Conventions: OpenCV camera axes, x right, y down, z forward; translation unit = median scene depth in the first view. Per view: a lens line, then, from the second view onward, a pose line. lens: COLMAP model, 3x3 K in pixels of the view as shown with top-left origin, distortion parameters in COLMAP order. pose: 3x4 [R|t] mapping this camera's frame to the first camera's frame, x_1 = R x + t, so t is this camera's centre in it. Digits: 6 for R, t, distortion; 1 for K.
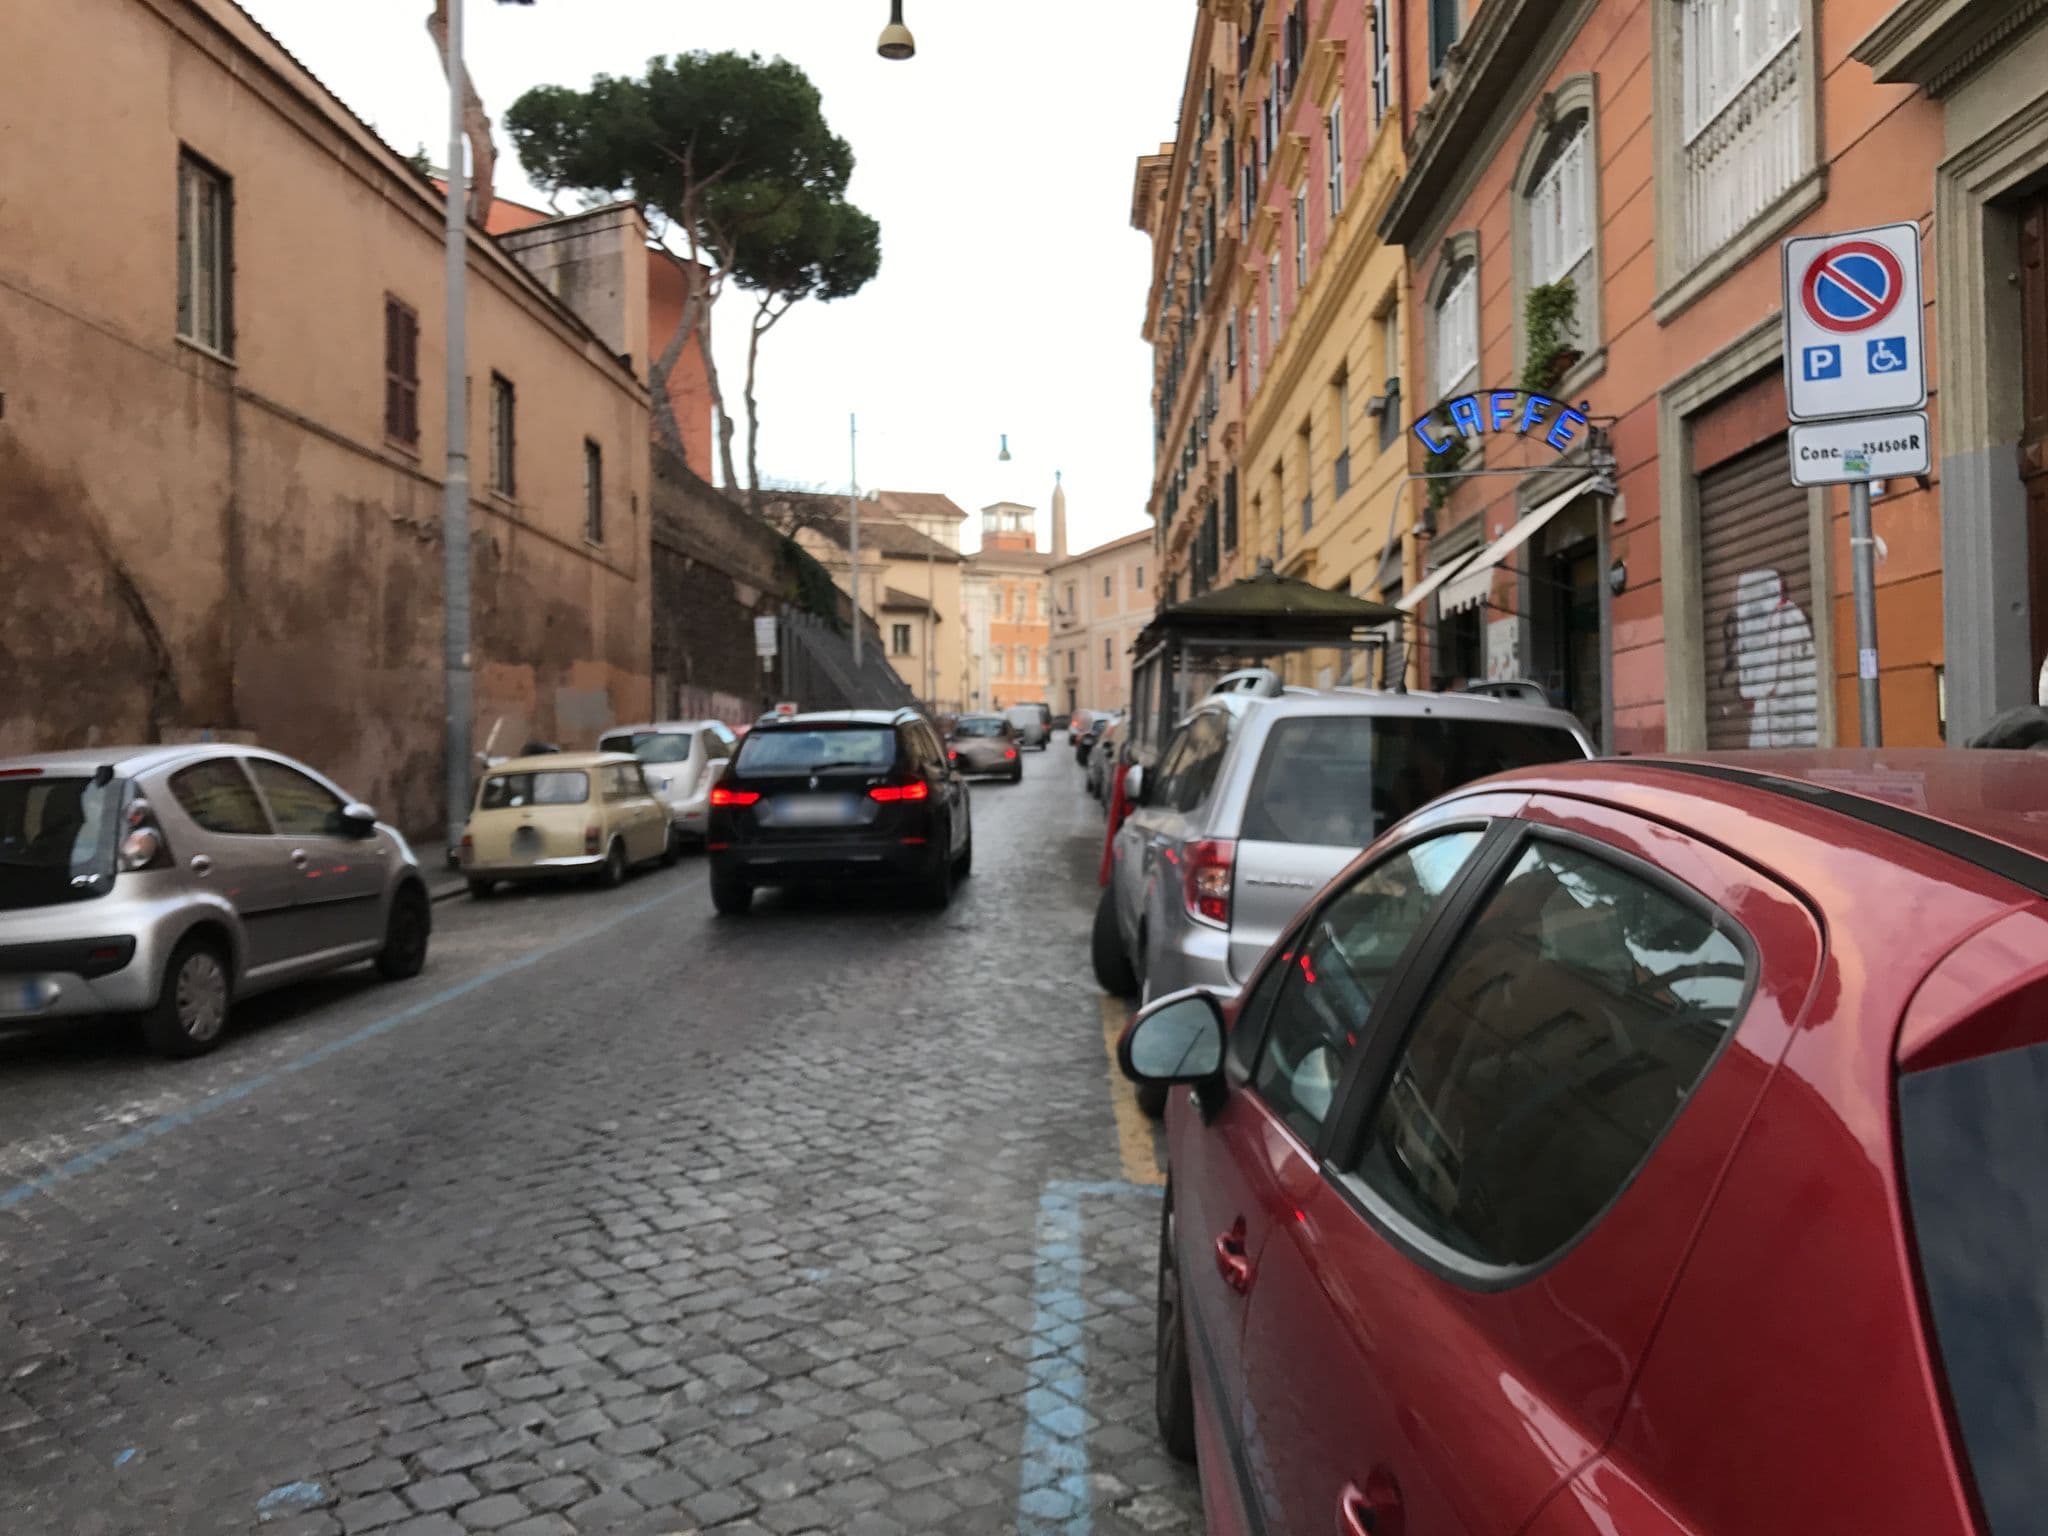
lens RADIAL K [[1549.3, 0, 910.6], [0, 1549.3, 769.2], [0, 0, 1]] dist [0.081119, 0.001453]
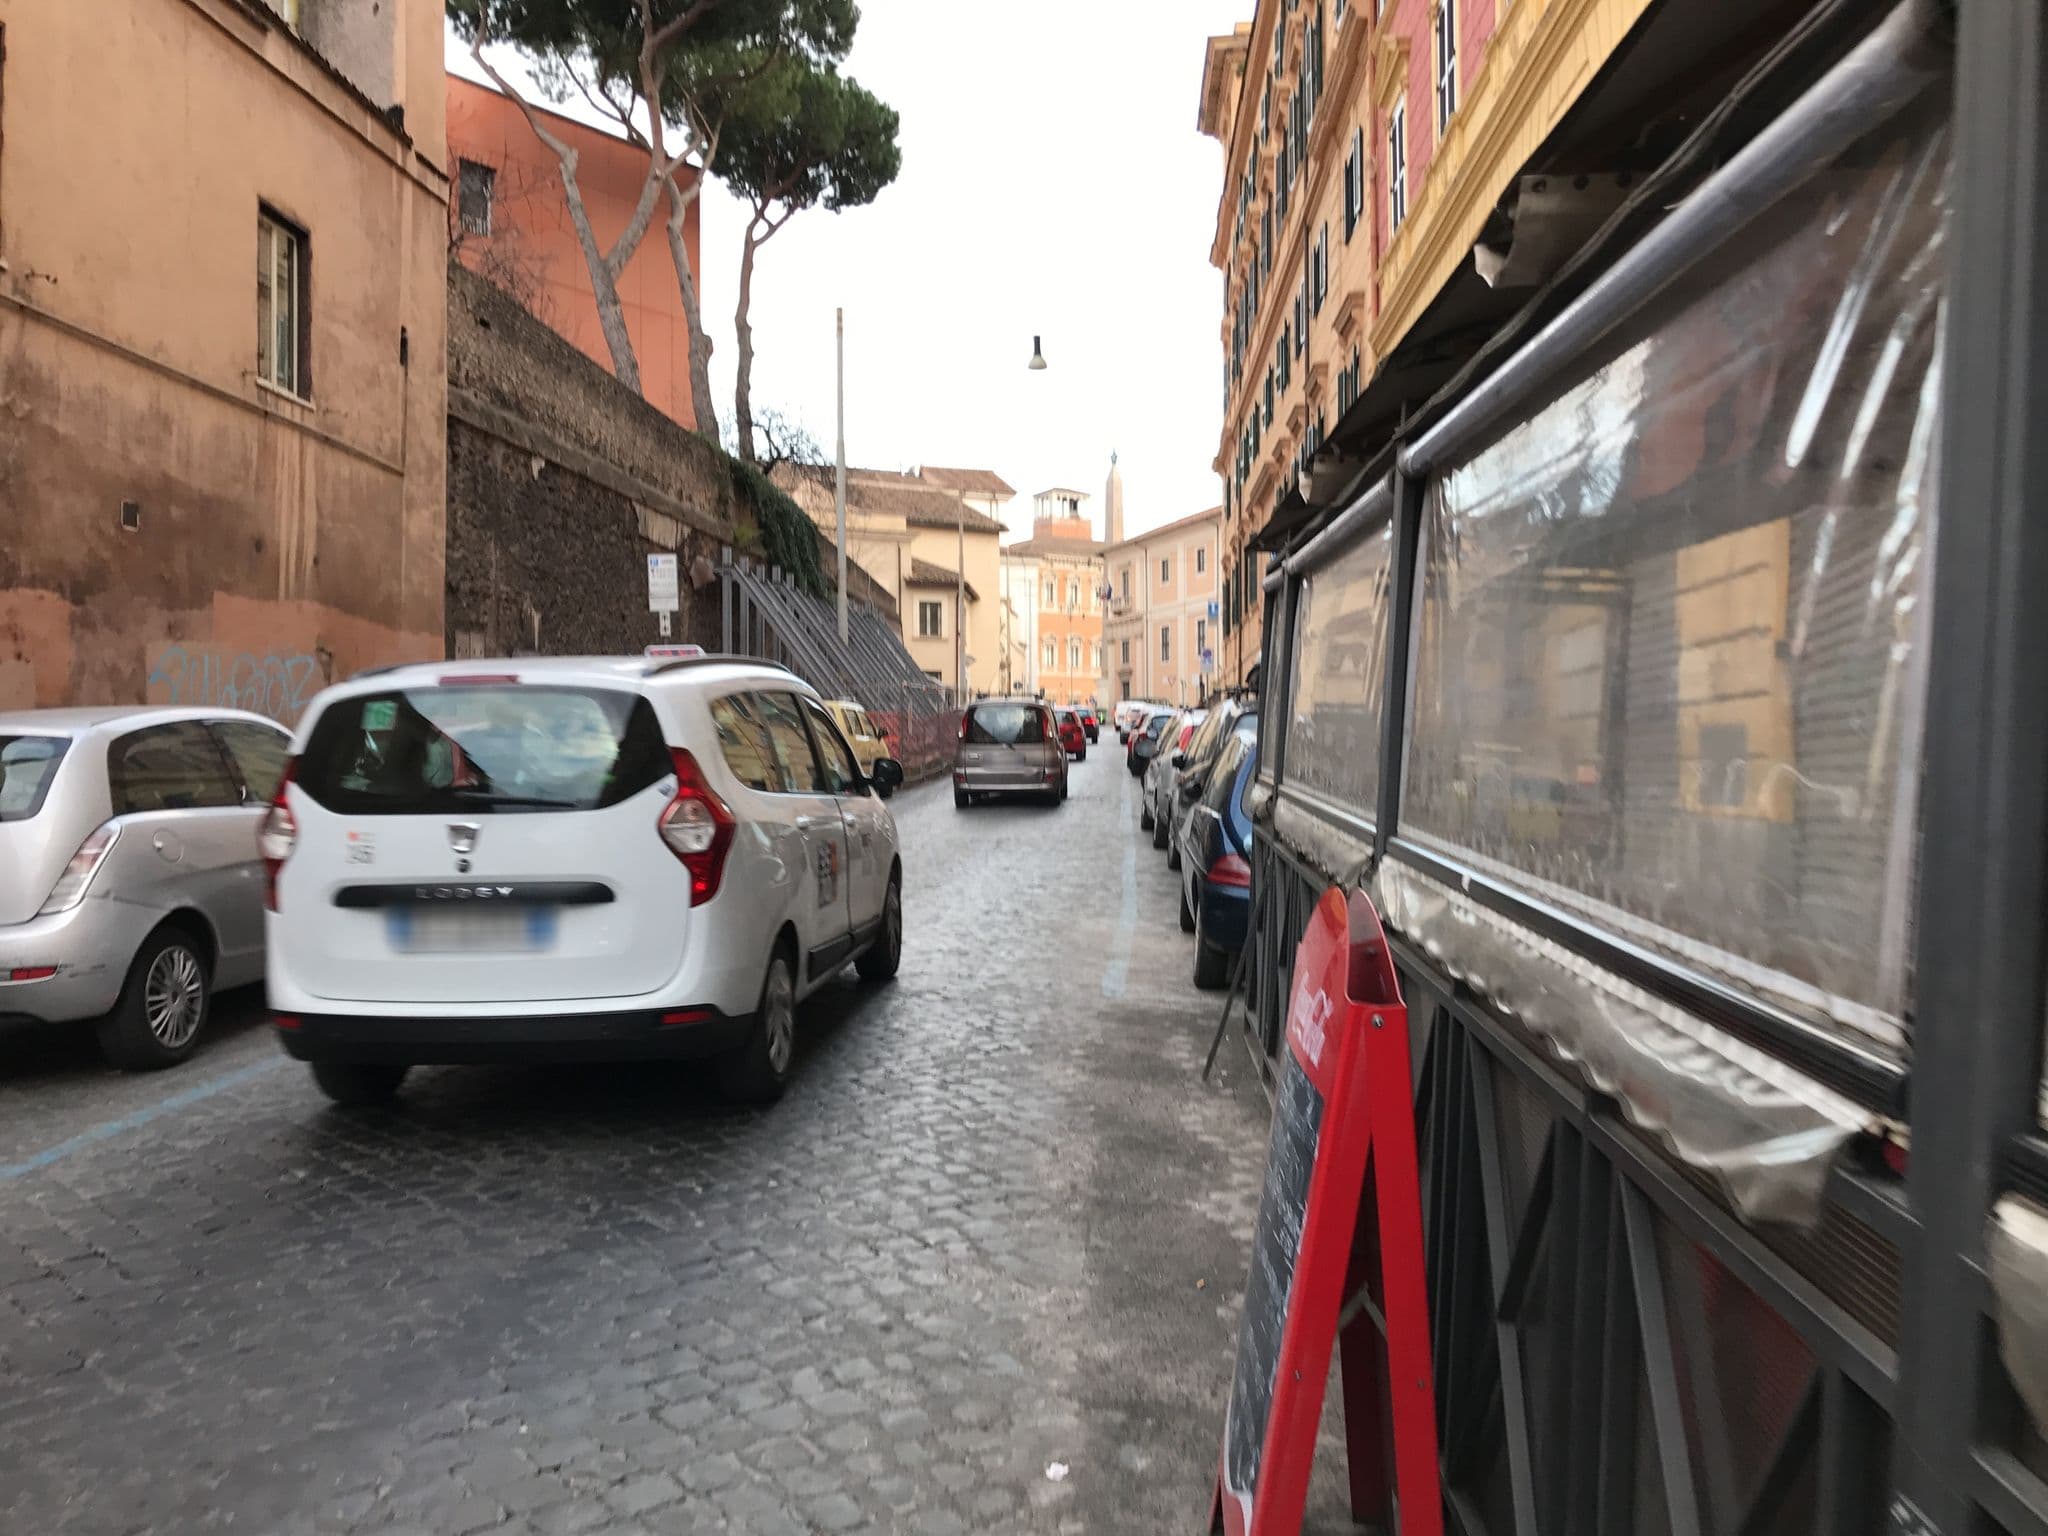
lens RADIAL K [[1553.7, 0, 1021.3], [0, 1553.7, 763.5], [0, 0, 1]] dist [0.034162, 0.006040]
pose [[0.999260, 0.011439, 0.036720, 0.017865], [-0.011464, 0.999934, 0.000455, -0.005157], [-0.036712, -0.000876, 0.999325, 0.162216]]
